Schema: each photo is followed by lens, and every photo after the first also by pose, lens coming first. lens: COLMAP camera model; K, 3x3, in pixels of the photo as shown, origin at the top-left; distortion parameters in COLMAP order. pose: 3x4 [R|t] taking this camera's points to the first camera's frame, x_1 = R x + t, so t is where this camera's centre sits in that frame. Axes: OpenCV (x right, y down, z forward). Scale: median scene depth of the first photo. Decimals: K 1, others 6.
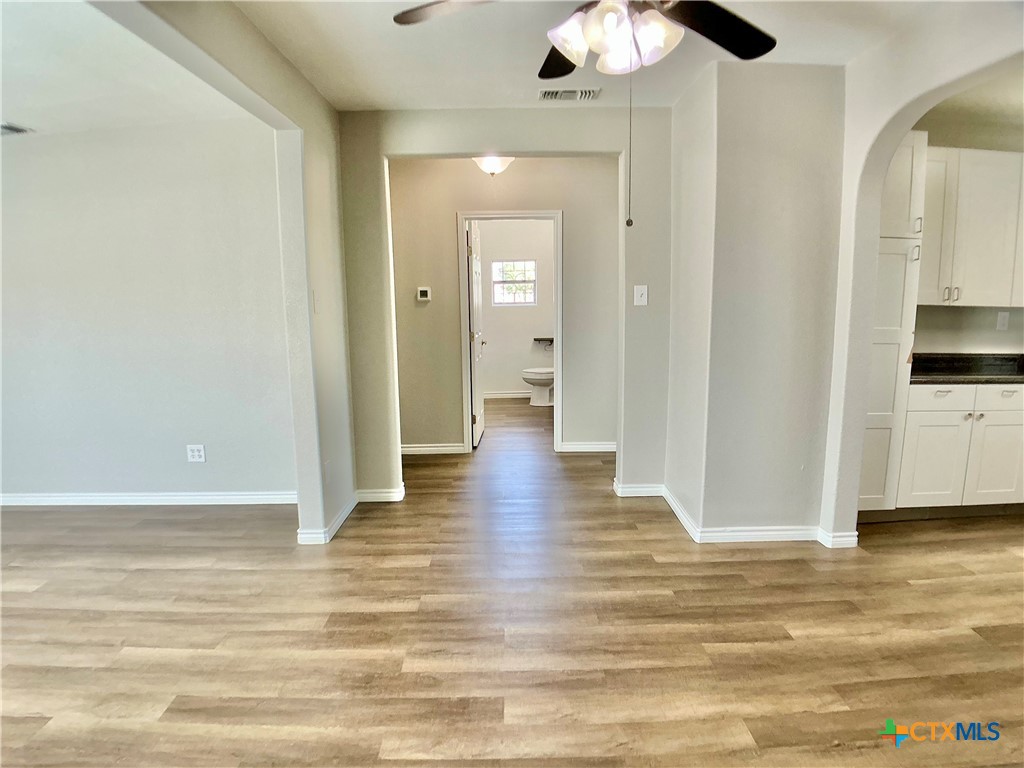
lens RADIAL K [[592.1, 0, 514.9], [0, 592.1, 387.0], [0, 0, 1]] dist [-0.066113, -0.009402]
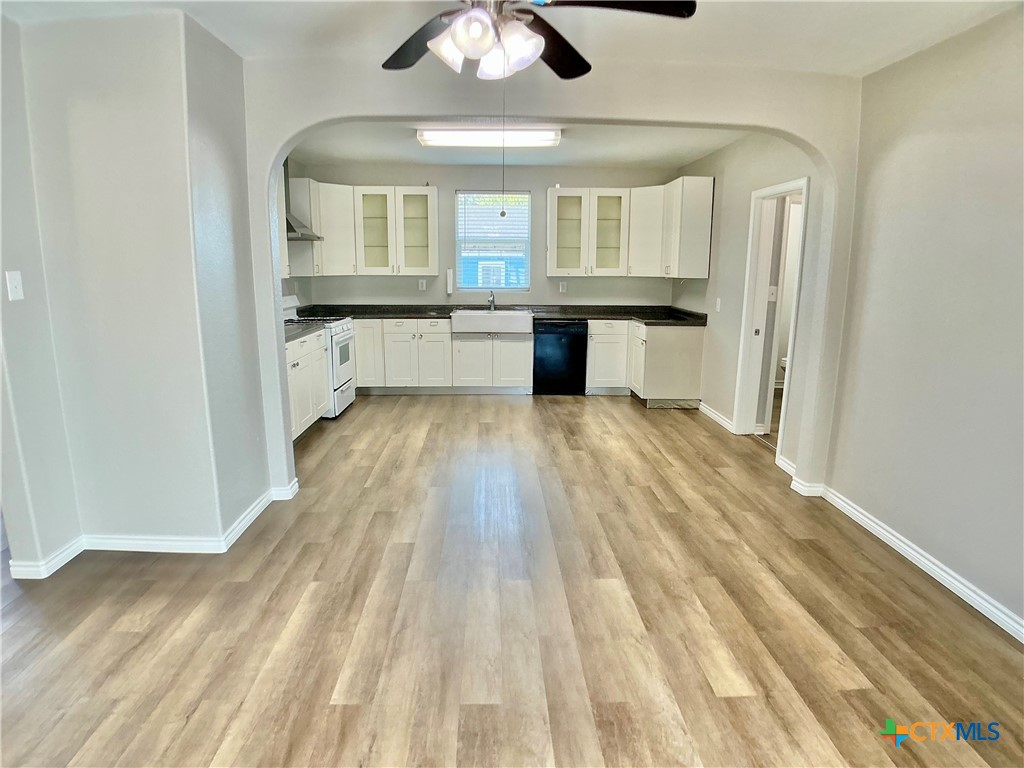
lens RADIAL K [[592.1, 0, 514.0], [0, 592.1, 388.1], [0, 0, 1]] dist [-0.066113, -0.009402]
pose [[-0.020559, -0.197192, 0.980149, -0.569688], [0.162907, 0.966594, 0.197882, -0.089336], [-0.986427, 0.163741, 0.012251, 0.556439]]
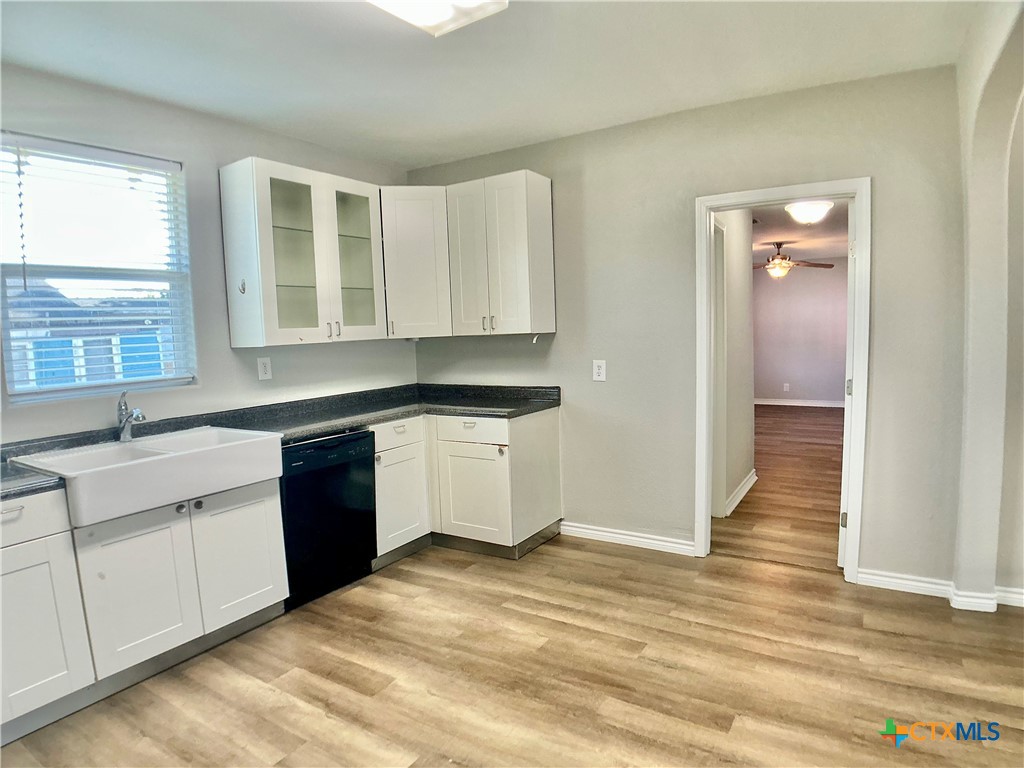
lens RADIAL K [[592.1, 0, 504.6], [0, 592.1, 390.4], [0, 0, 1]] dist [-0.066113, -0.009402]
pose [[-0.831127, -0.021285, 0.555674, 0.769388], [0.133162, 0.962576, 0.236043, -0.144942], [-0.539903, 0.270176, -0.797189, 0.985159]]
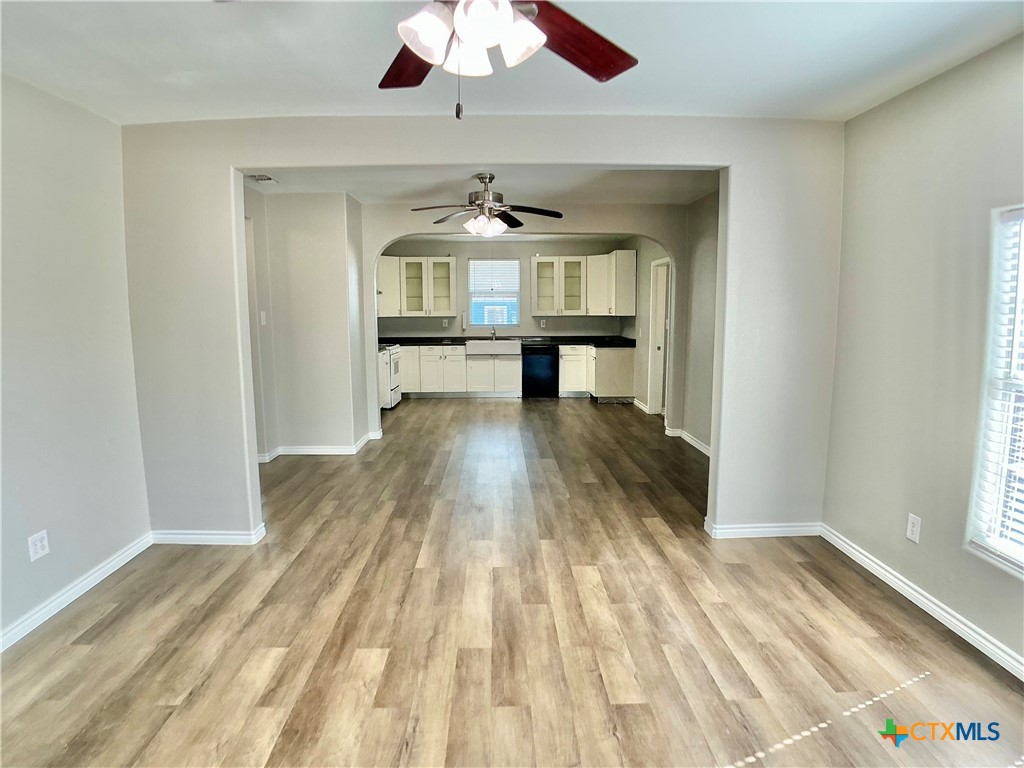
lens RADIAL K [[592.1, 0, 508.7], [0, 592.1, 387.4], [0, 0, 1]] dist [-0.066113, -0.009402]
pose [[-0.002322, -0.124273, 0.992245, -1.567482], [0.173220, 0.977198, 0.122793, -0.074228], [-0.984880, 0.172162, 0.019258, 0.518160]]
